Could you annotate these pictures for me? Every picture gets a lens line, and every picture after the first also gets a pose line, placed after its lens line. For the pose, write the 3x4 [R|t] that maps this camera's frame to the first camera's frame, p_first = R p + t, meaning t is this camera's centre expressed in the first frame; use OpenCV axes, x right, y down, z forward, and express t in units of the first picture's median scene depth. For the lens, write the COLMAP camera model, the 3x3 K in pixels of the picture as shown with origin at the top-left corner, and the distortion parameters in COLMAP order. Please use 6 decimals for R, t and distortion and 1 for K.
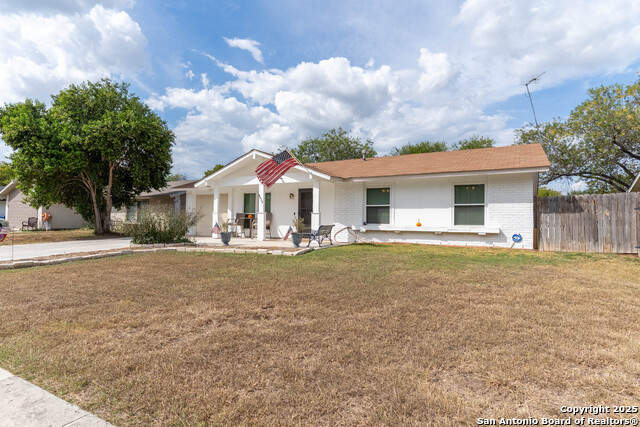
lens RADIAL K [[378.7, 0, 320.0], [0, 378.7, 213.5], [0, 0, 1]] dist [-0.001253, -0.000089]
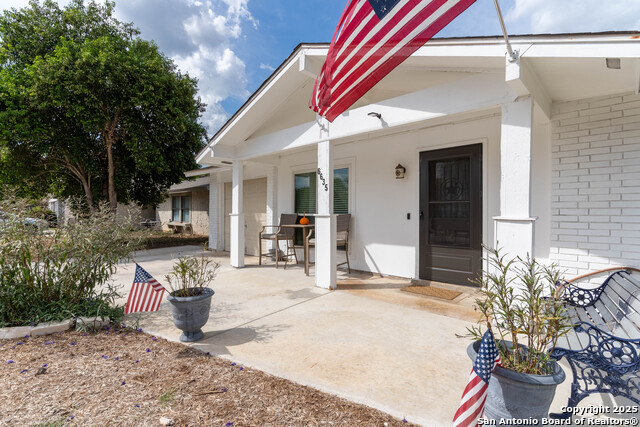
lens RADIAL K [[326.0, 0, 328.7], [0, 326.0, 211.6], [0, 0, 1]] dist [-0.002801, -0.000360]
pose [[0.982817, -0.010228, -0.184297, -0.080739], [0.012645, 0.999849, 0.011946, -0.008933], [0.184147, -0.014071, 0.982798, 0.611362]]
